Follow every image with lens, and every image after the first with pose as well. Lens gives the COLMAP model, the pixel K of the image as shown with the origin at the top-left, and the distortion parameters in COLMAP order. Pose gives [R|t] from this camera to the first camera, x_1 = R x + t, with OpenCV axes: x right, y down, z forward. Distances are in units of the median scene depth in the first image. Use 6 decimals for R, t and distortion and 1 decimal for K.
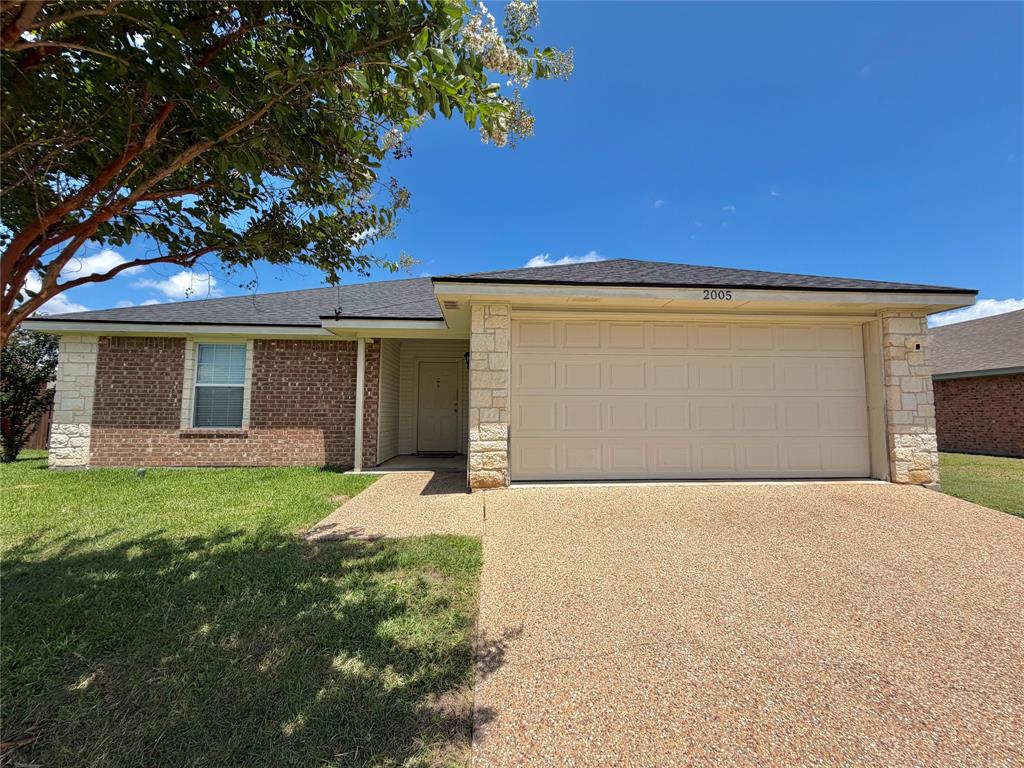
lens RADIAL K [[409.7, 0, 508.6], [0, 409.7, 382.5], [0, 0, 1]] dist [0.002310, -0.000150]
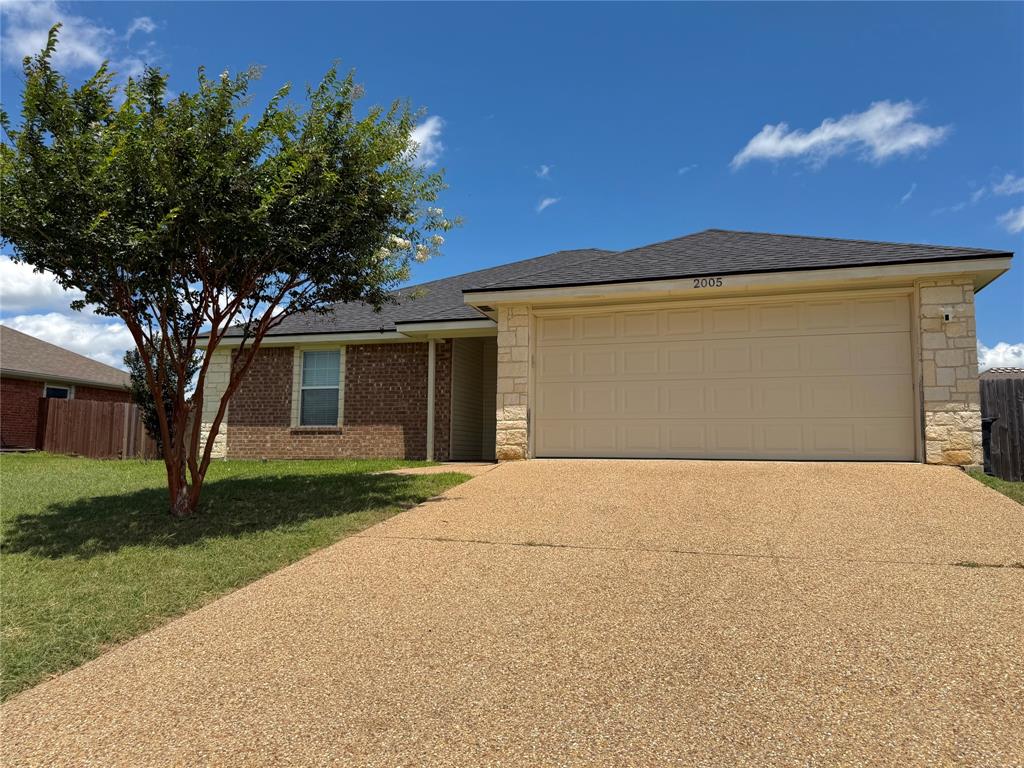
lens RADIAL K [[715.0, 0, 515.2], [0, 715.0, 377.1], [0, 0, 1]] dist [0.083451, -0.005358]
pose [[0.938913, -0.034429, -0.342427, 0.480109], [0.022113, 0.998963, -0.039808, 0.069977], [0.343442, 0.029804, 0.938701, -0.676007]]
